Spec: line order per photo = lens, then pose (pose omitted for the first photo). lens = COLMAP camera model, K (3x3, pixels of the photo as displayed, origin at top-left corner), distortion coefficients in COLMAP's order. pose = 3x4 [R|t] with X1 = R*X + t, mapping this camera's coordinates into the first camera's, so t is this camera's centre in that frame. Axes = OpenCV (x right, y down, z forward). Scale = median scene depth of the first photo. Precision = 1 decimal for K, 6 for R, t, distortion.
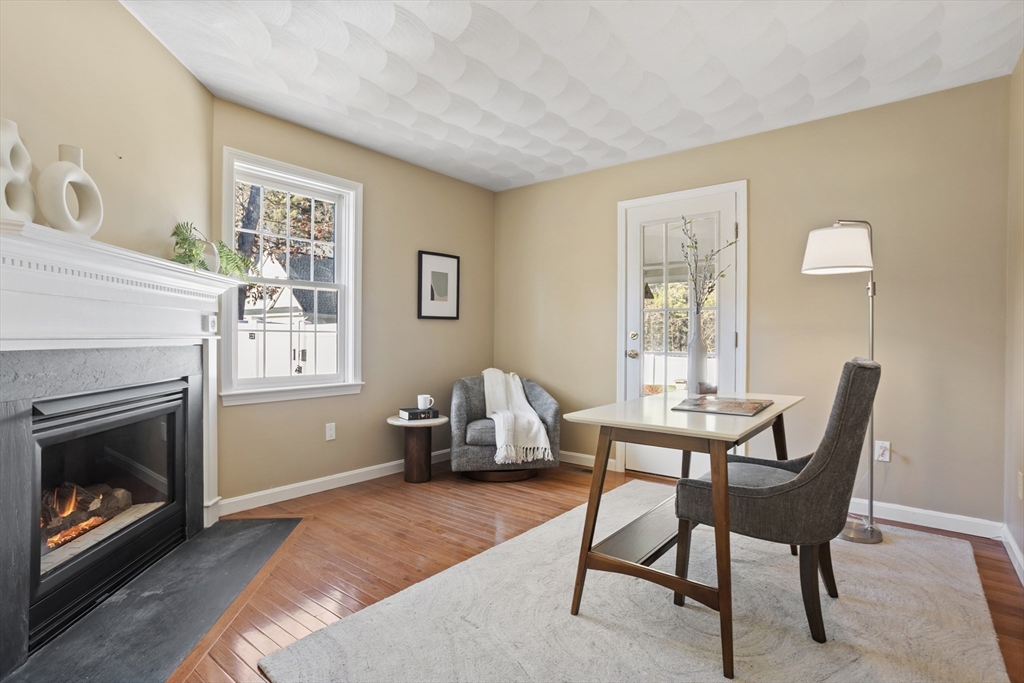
lens RADIAL K [[500.8, 0, 513.6], [0, 500.8, 337.4], [0, 0, 1]] dist [-0.031108, 0.008183]
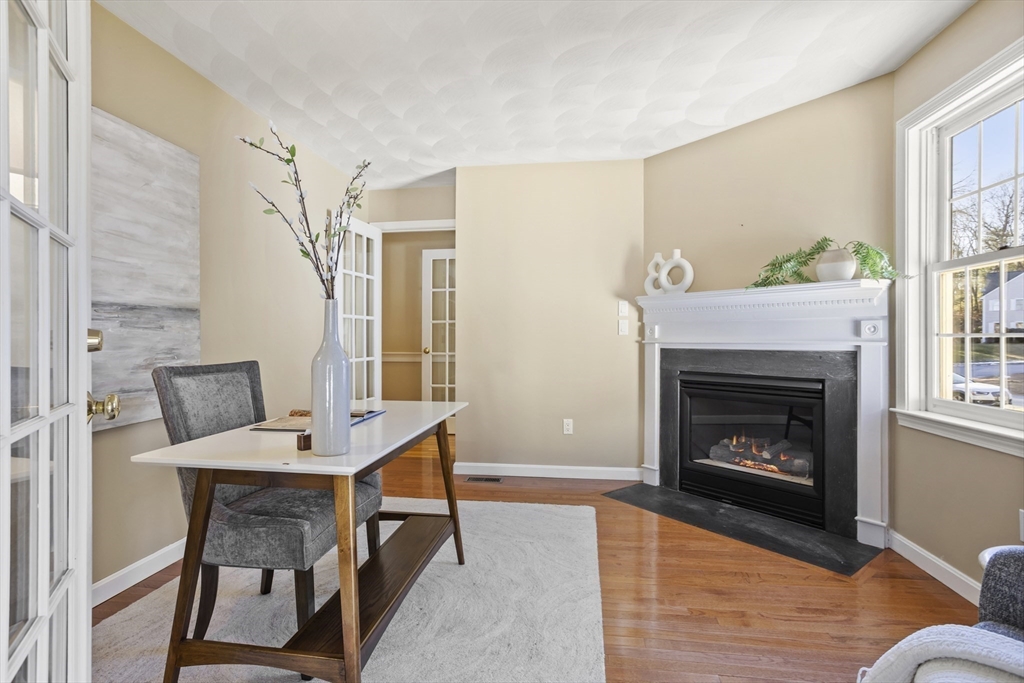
lens RADIAL K [[500.8, 0, 511.5], [0, 500.8, 341.7], [0, 0, 1]] dist [-0.031108, 0.008183]
pose [[-0.862435, -0.008065, -0.506103, 0.439003], [-0.010549, 0.999942, 0.002042, 0.001563], [0.506057, 0.007100, -0.862471, 1.448197]]
